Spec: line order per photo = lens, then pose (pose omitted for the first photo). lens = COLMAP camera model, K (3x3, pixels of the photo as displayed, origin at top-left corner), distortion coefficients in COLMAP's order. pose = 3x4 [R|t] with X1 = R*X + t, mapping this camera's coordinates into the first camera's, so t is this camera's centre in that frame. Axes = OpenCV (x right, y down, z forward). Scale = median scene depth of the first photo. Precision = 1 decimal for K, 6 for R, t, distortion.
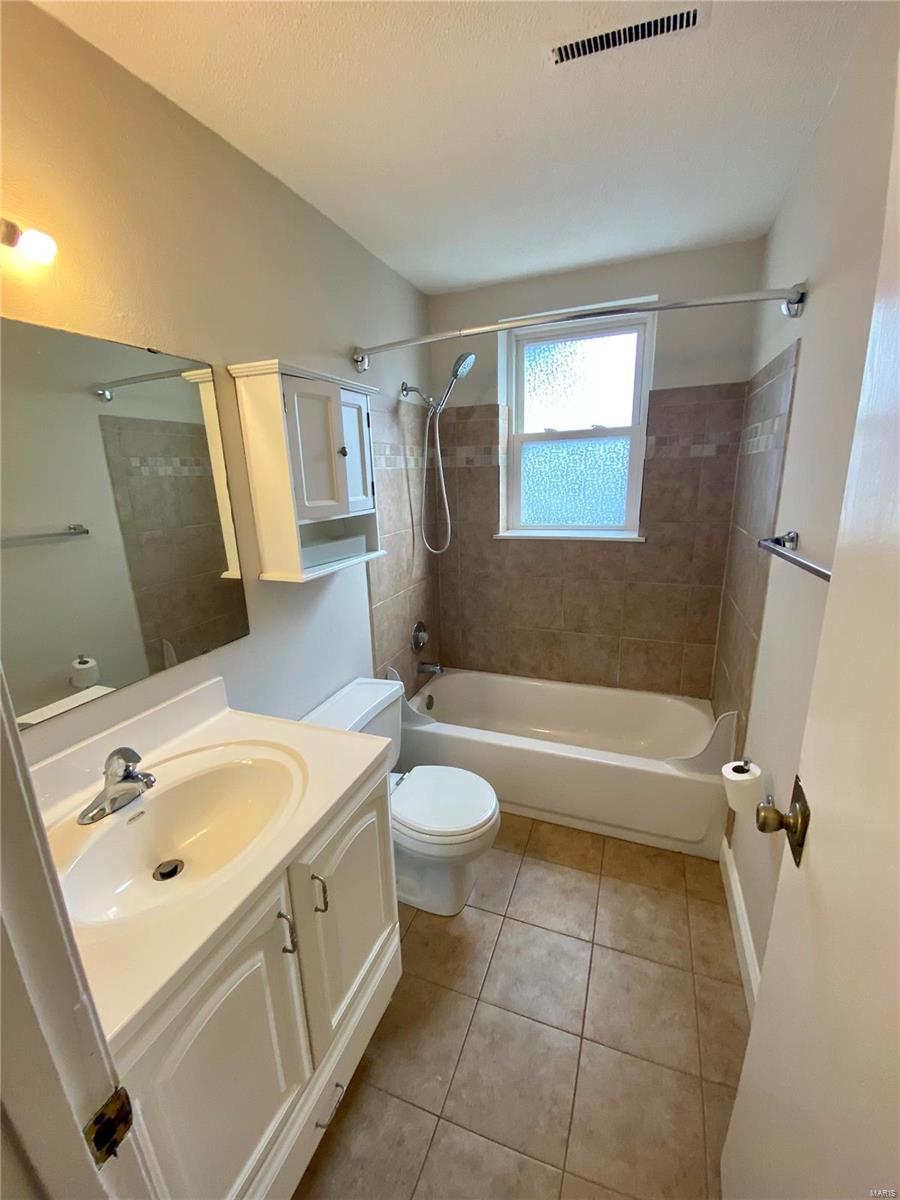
lens RADIAL K [[494.7, 0, 448.4], [0, 494.7, 597.3], [0, 0, 1]] dist [-0.001123, -0.002837]
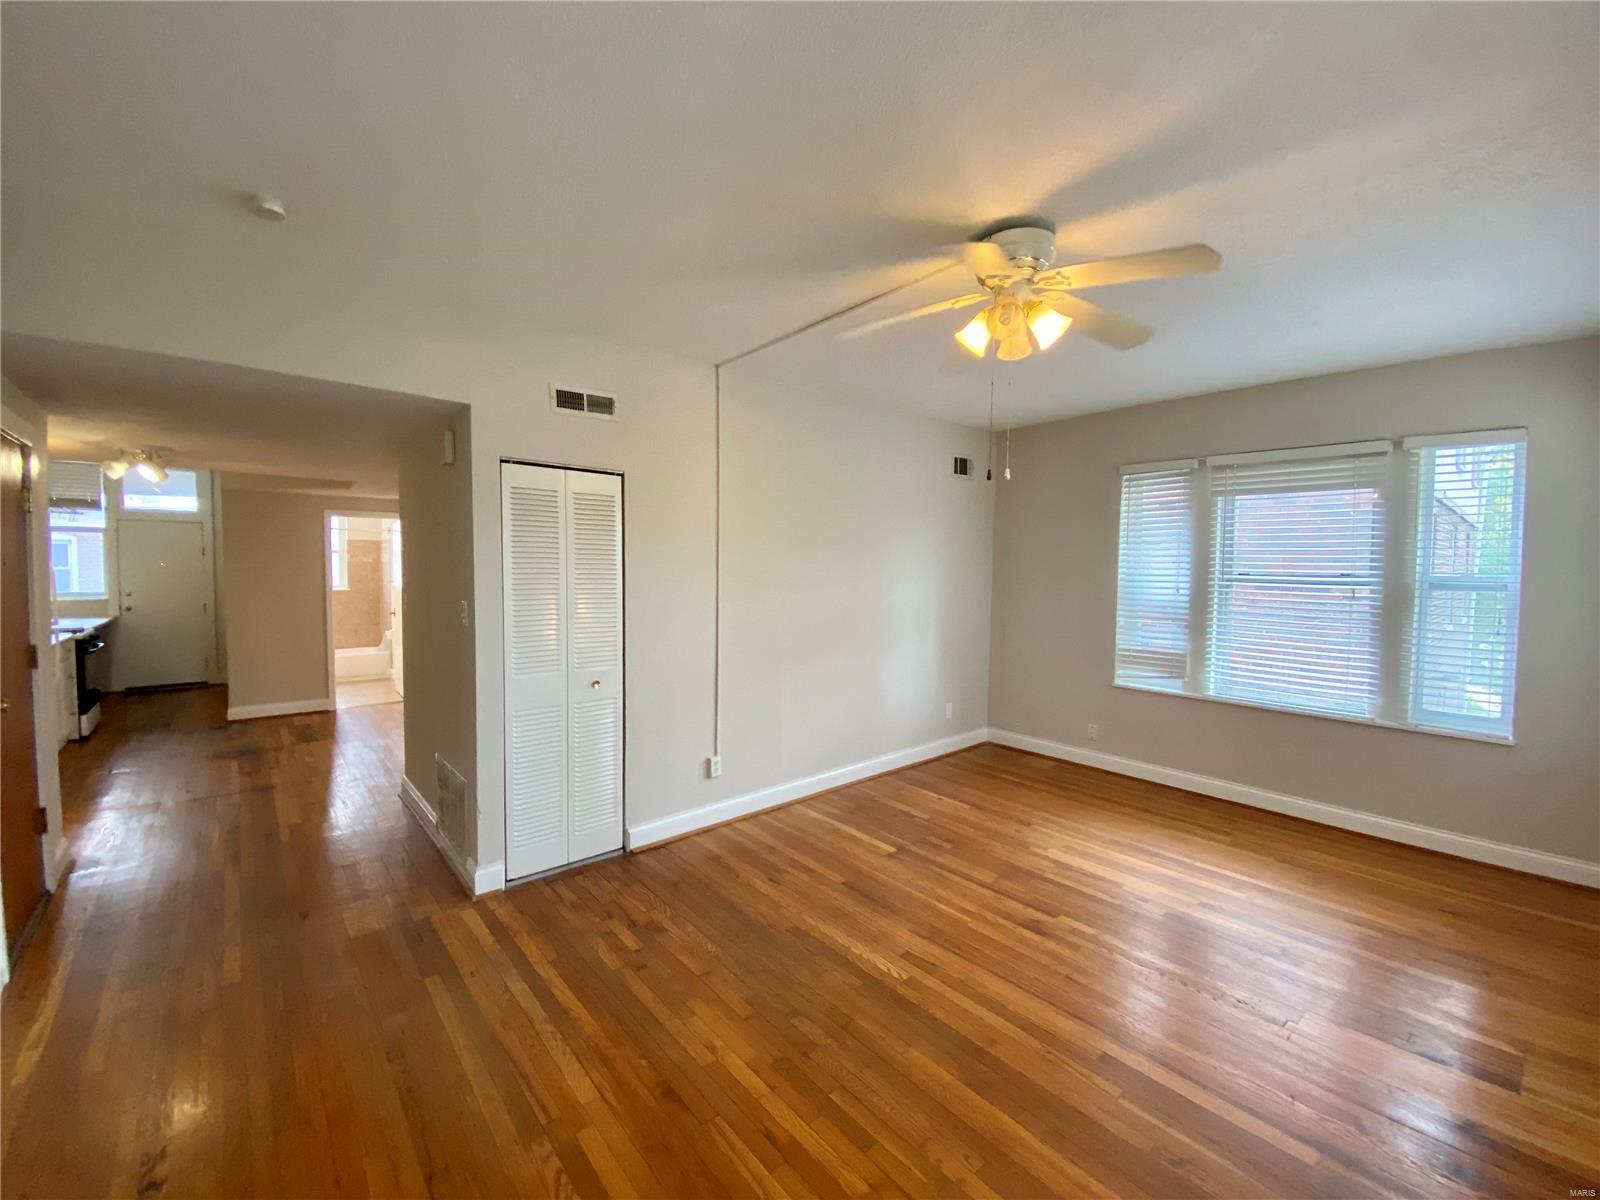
lens RADIAL K [[659.6, 0, 774.3], [0, 659.6, 604.2], [0, 0, 1]] dist [-0.001123, -0.002837]
pose [[0.499788, -0.012841, 0.866053, -1.708618], [0.198573, 0.974957, -0.100138, 0.853073], [-0.843078, 0.222023, 0.489821, -2.962865]]
